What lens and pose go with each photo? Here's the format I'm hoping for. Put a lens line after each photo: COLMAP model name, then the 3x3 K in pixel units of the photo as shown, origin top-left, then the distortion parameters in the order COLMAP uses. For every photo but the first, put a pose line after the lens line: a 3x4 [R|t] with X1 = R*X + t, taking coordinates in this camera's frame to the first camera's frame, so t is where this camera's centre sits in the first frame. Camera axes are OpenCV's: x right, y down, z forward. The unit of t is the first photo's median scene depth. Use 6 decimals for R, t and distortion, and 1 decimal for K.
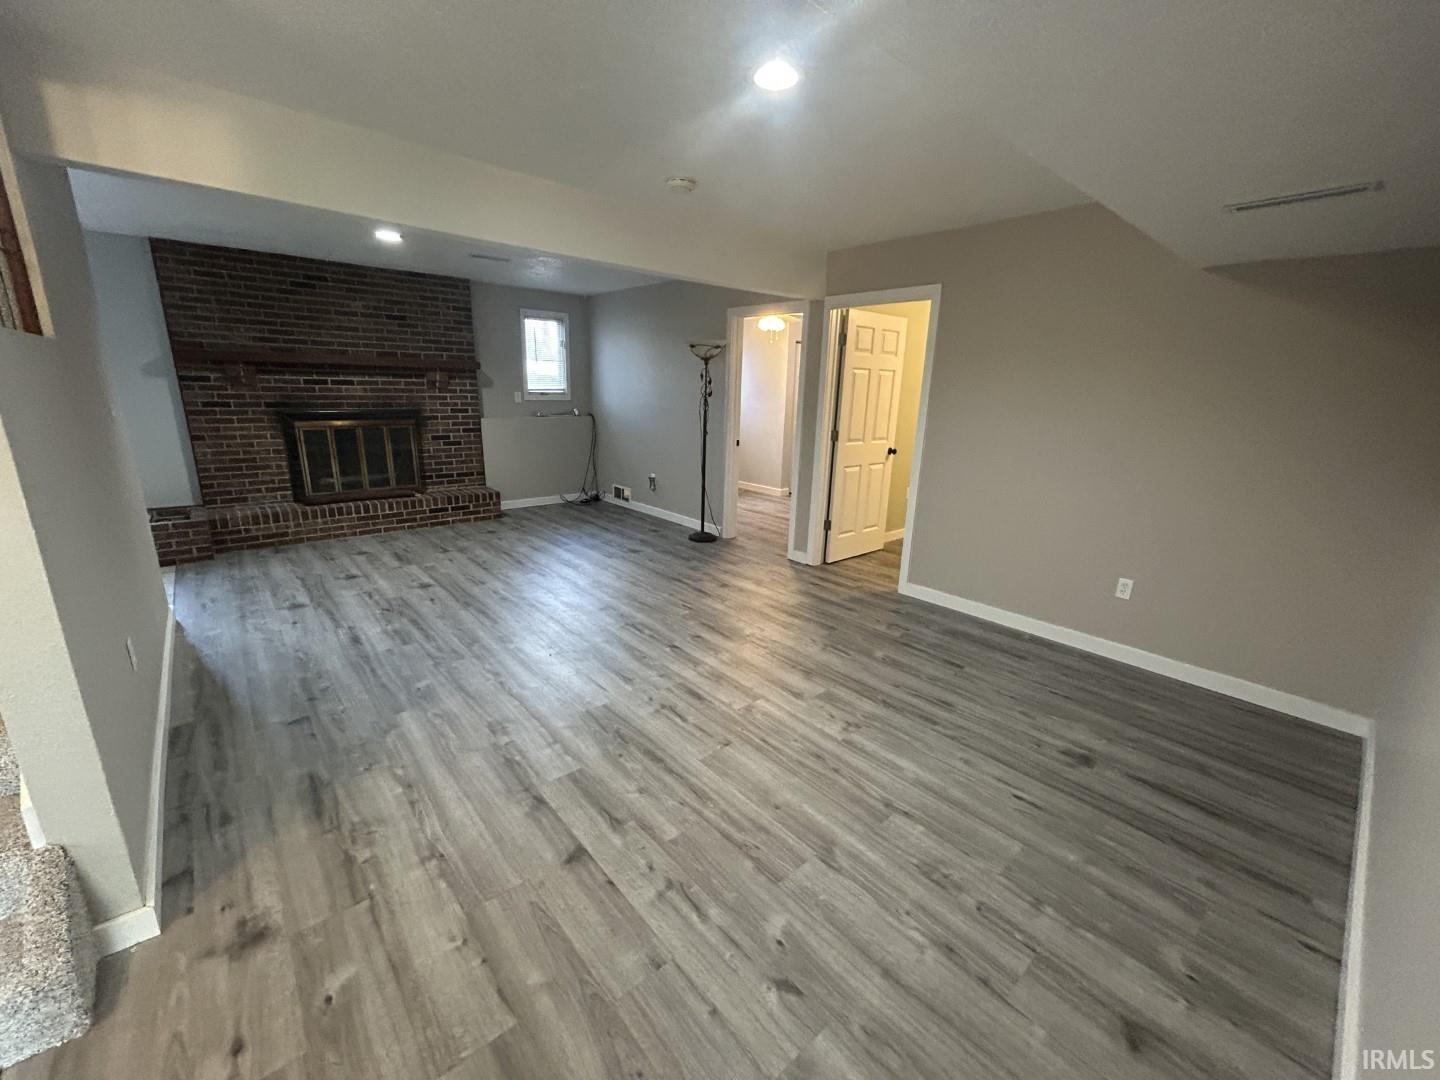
lens RADIAL K [[578.9, 0, 719.9], [0, 578.9, 541.0], [0, 0, 1]] dist [-0.000357, 0.000253]
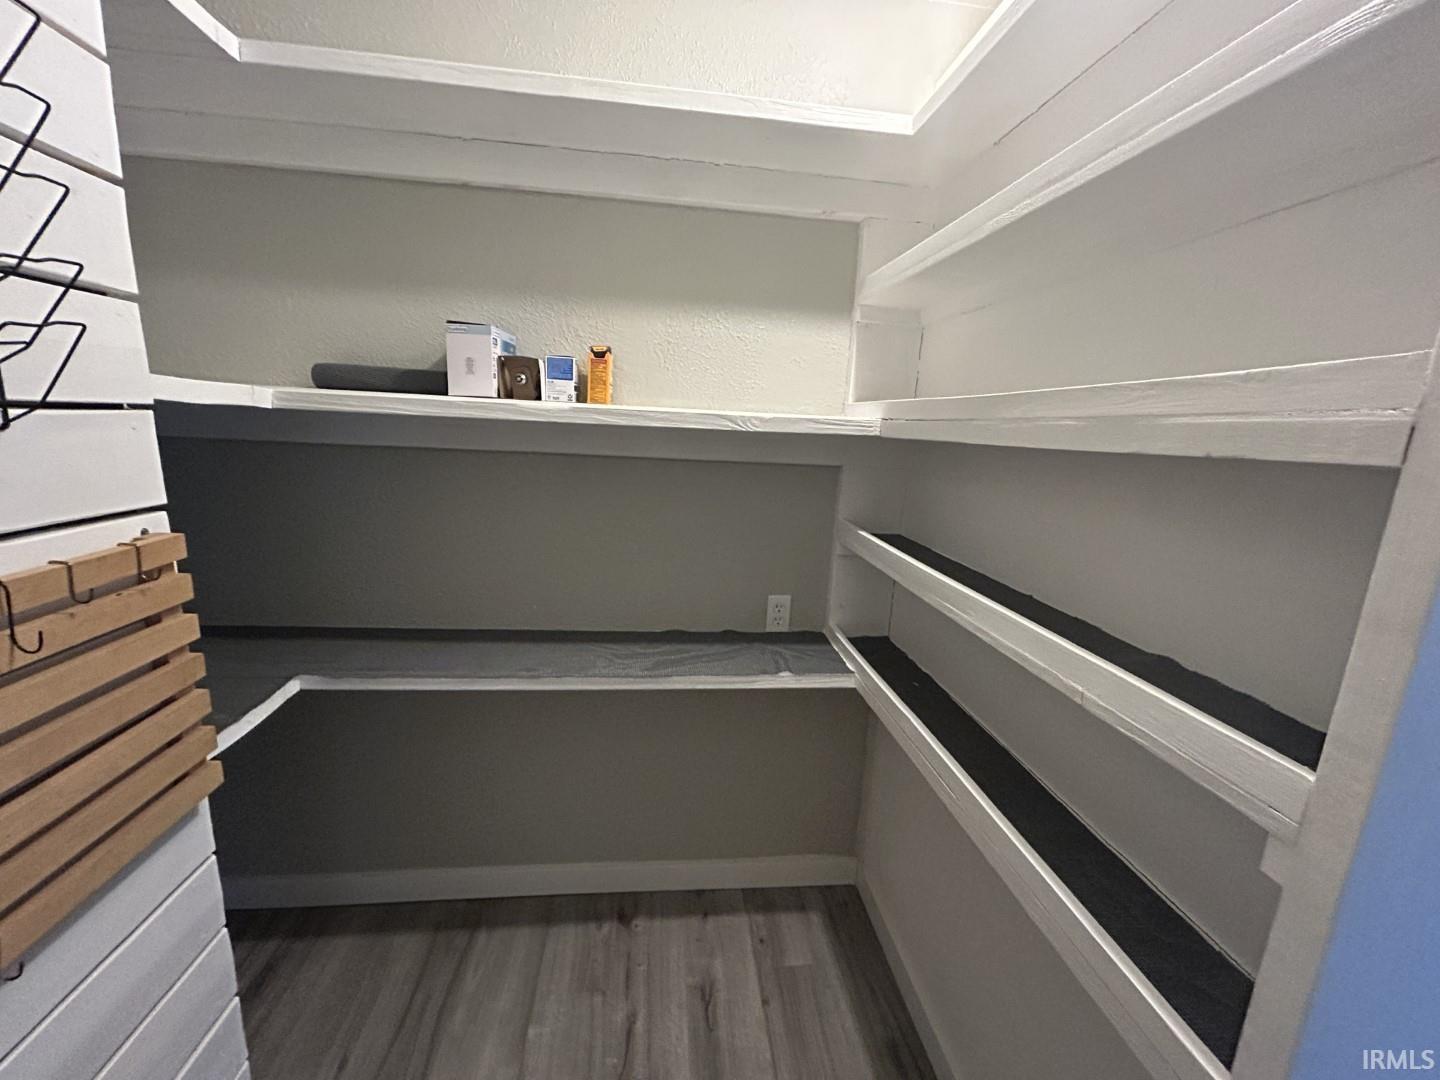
lens RADIAL K [[578.9, 0, 715.6], [0, 578.9, 542.3], [0, 0, 1]] dist [-0.000357, 0.000253]
pose [[-0.820710, -0.183181, 0.541183, -0.190254], [0.077453, 0.902795, 0.423038, -0.158964], [-0.566070, 0.389108, -0.726746, 0.495000]]
